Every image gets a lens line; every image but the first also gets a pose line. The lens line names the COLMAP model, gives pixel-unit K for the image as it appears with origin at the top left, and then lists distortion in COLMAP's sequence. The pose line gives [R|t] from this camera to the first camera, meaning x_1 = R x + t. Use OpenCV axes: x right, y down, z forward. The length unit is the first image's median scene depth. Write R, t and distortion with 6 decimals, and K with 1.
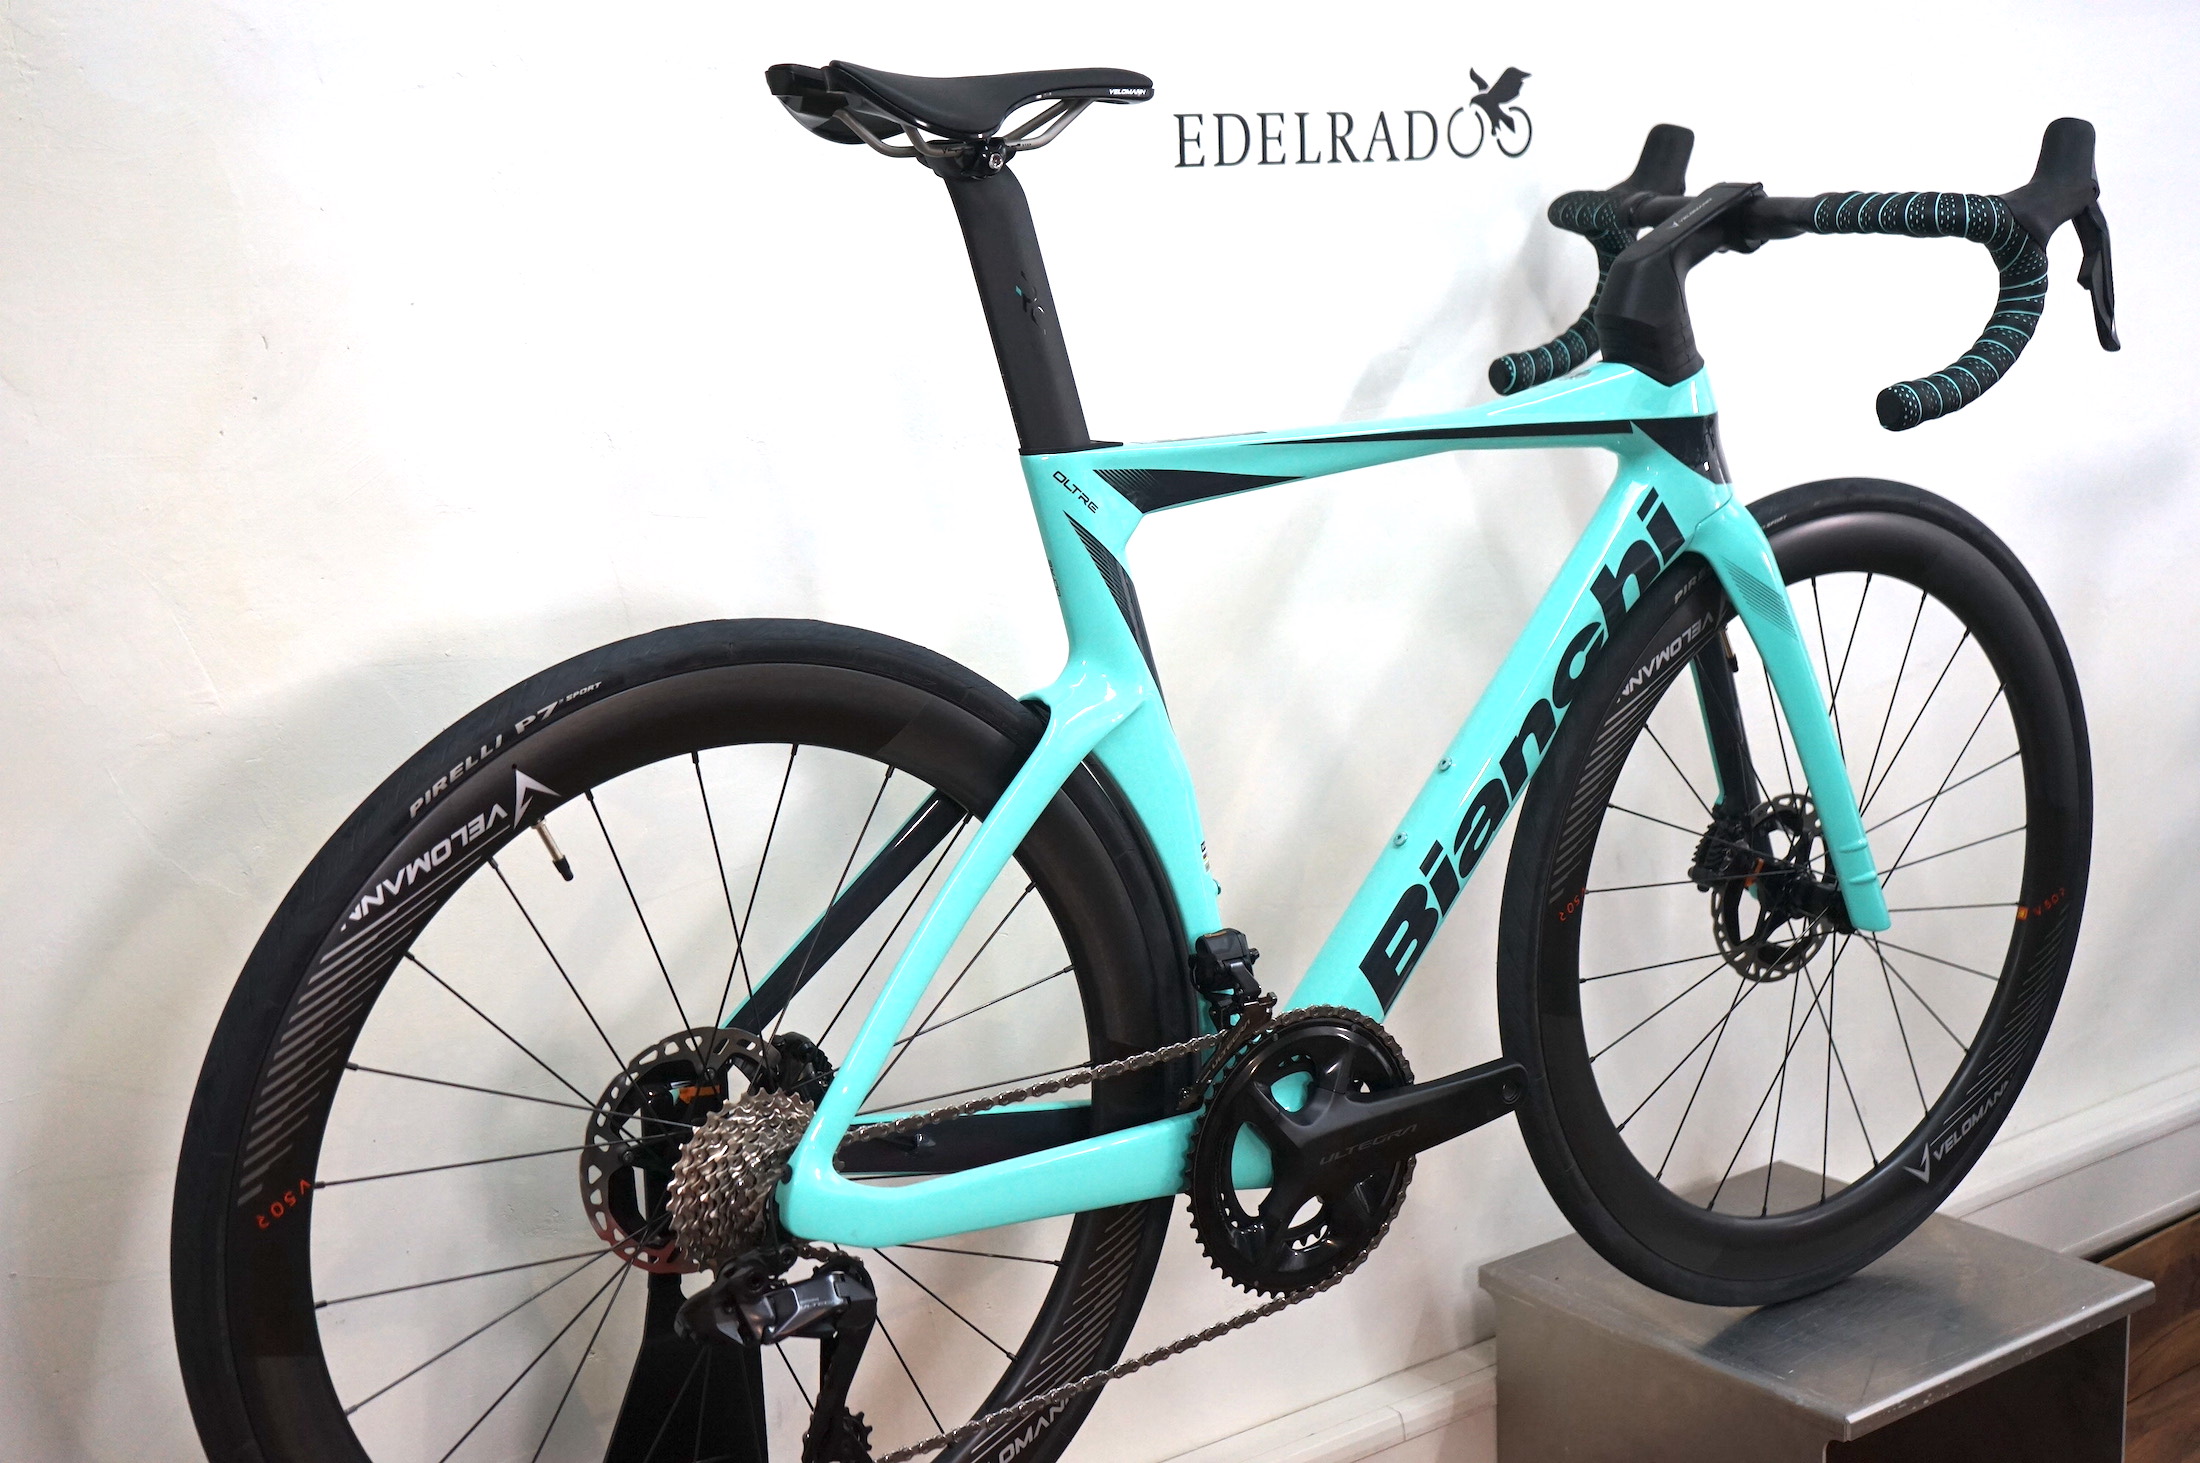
lens RADIAL K [[2754.3, 0, 1100.0], [0, 2754.3, 731.5], [0, 0, 1]] dist [-0.001319, -0.029997]
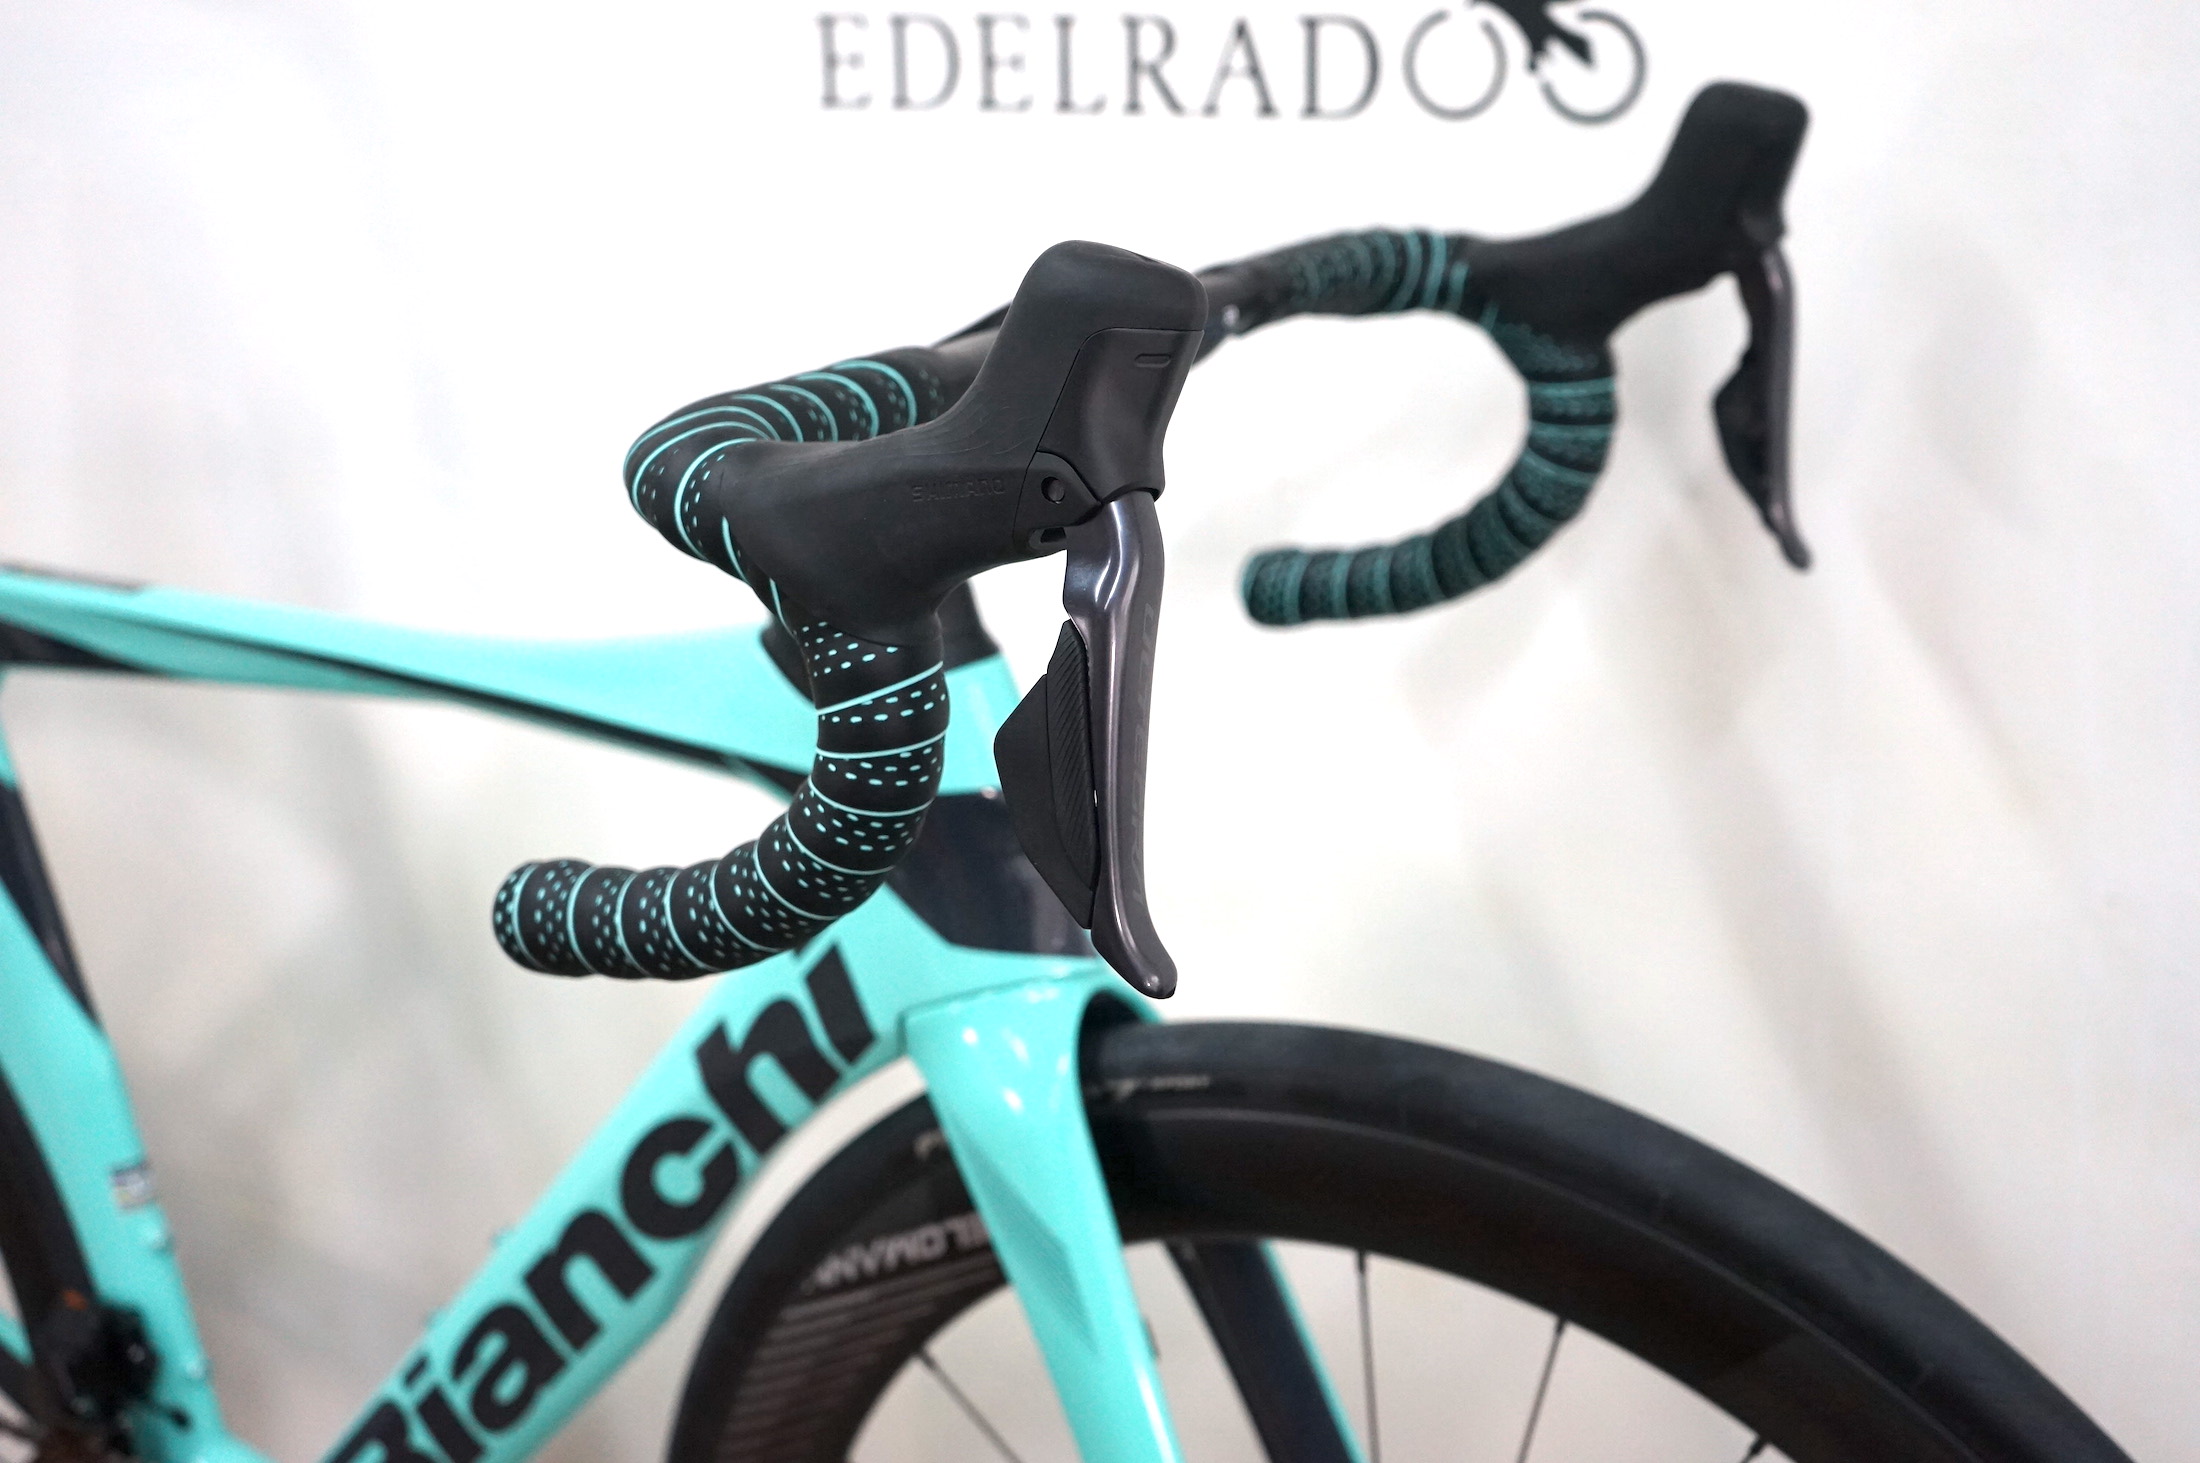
lens RADIAL K [[2754.3, 0, 1100.0], [0, 2754.3, 731.5], [0, 0, 1]] dist [-0.001319, -0.029997]
pose [[0.389547, 0.288681, -0.874595, 0.642294], [-0.171928, 0.955708, 0.238877, -0.244799], [0.904817, 0.057313, 0.421925, 0.875909]]
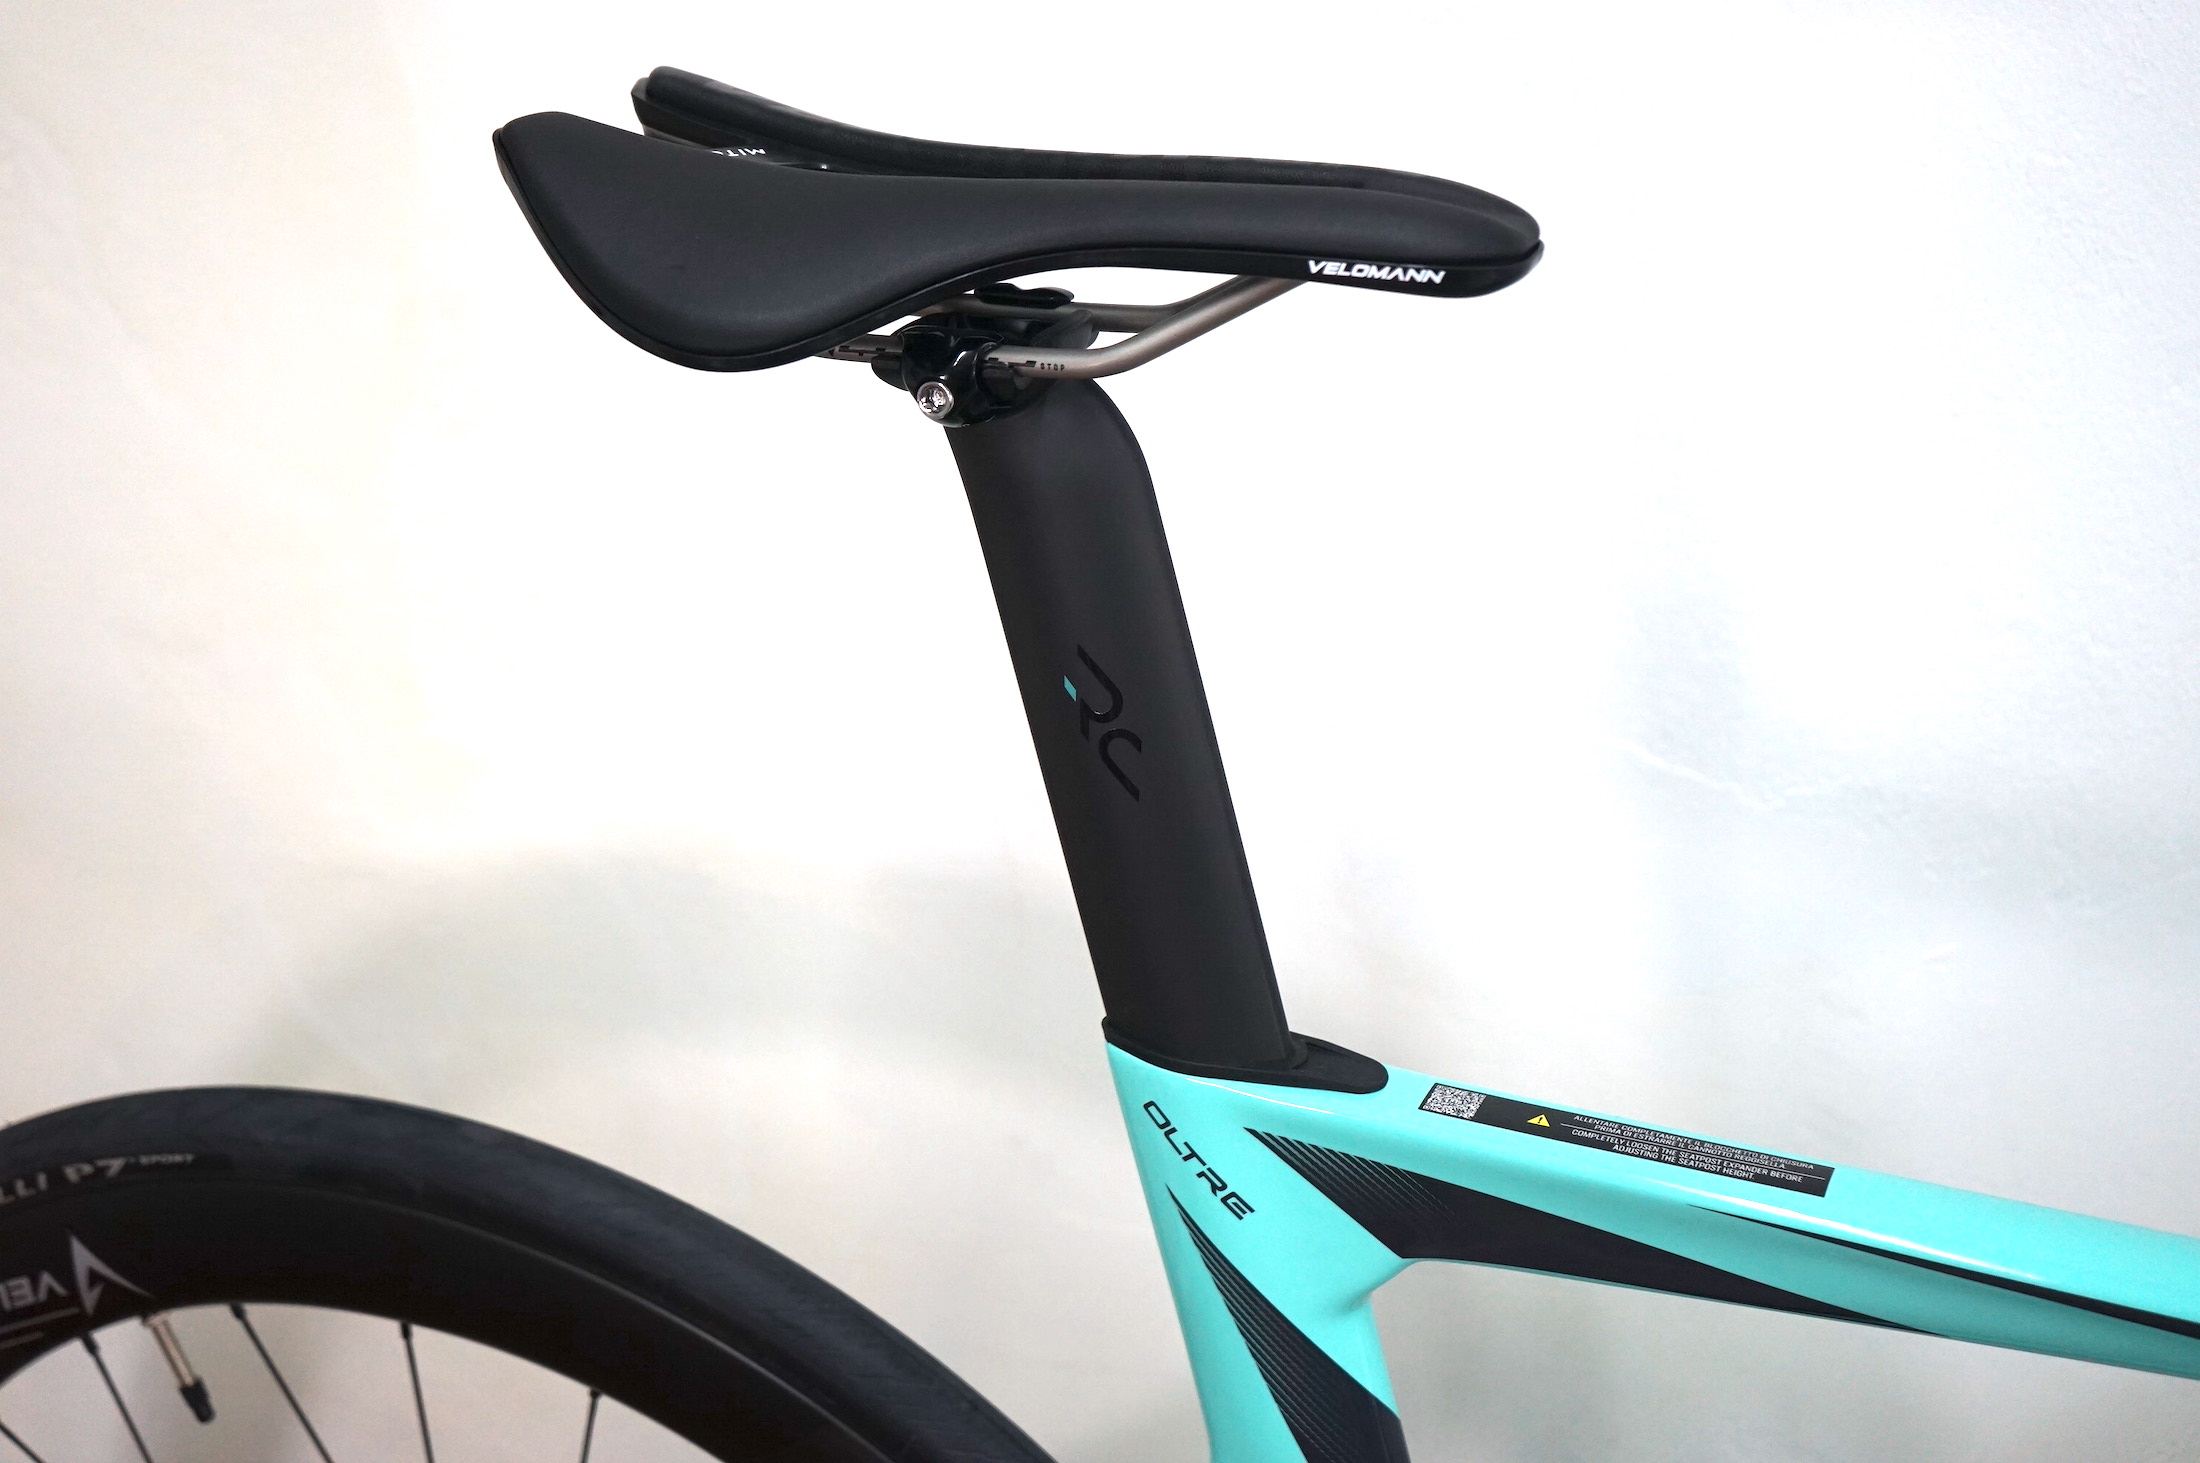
lens RADIAL K [[3081.6, 0, 1100.0], [0, 3081.6, 731.5], [0, 0, 1]] dist [0.010851, 0.004337]
pose [[0.524764, 0.366161, -0.768472, 0.283673], [-0.190533, 0.930379, 0.313197, -0.258607], [0.829650, -0.017935, 0.557995, 0.646115]]
